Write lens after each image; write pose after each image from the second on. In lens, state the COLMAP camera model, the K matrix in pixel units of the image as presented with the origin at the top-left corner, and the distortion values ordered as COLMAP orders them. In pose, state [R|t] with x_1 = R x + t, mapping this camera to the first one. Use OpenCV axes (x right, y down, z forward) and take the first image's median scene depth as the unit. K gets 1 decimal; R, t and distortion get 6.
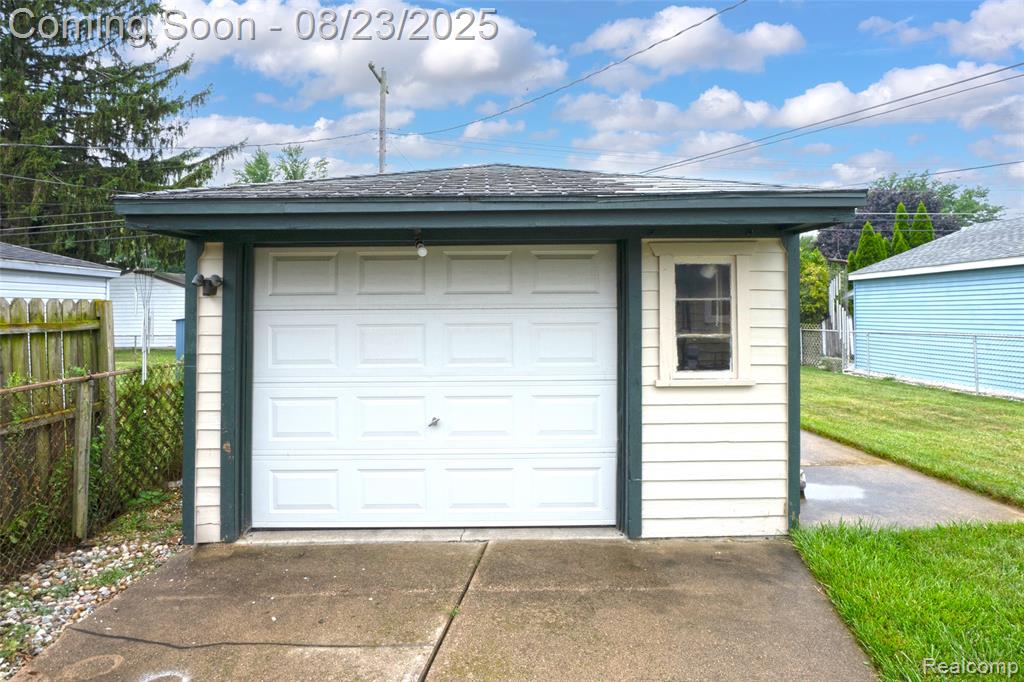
lens RADIAL K [[564.0, 0, 493.0], [0, 564.0, 310.3], [0, 0, 1]] dist [-0.005946, -0.000095]
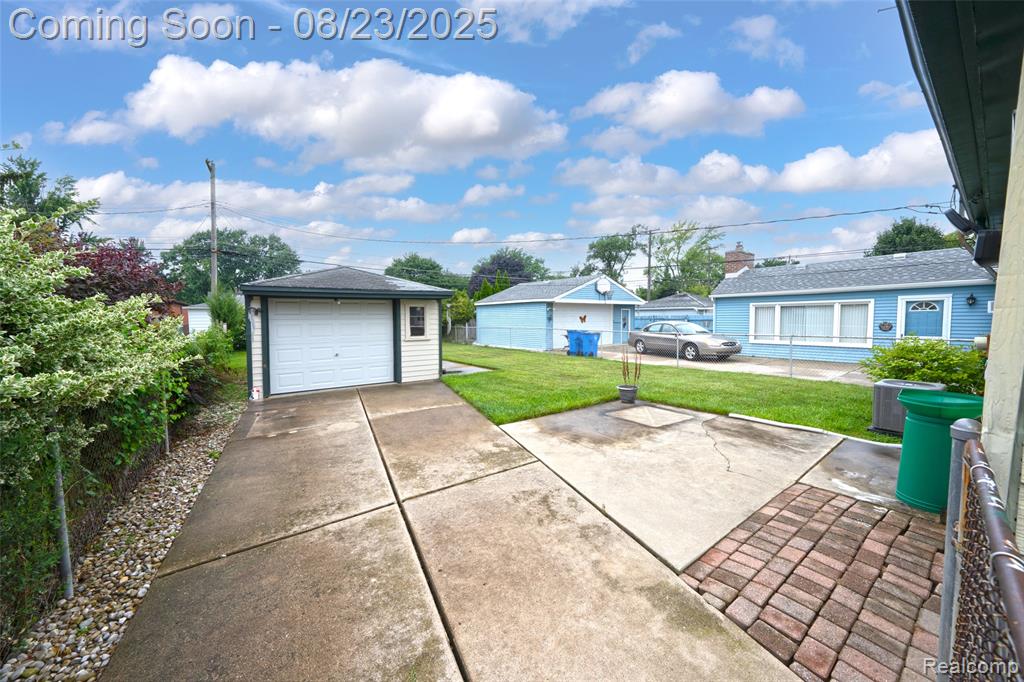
lens RADIAL K [[377.5, 0, 508.9], [0, 377.5, 340.1], [0, 0, 1]] dist [-0.000465, 0.000046]
pose [[0.820850, -0.033416, 0.570165, -0.514639], [-0.000588, 0.998237, 0.059351, -0.011731], [-0.571144, -0.049053, 0.819383, -1.291041]]
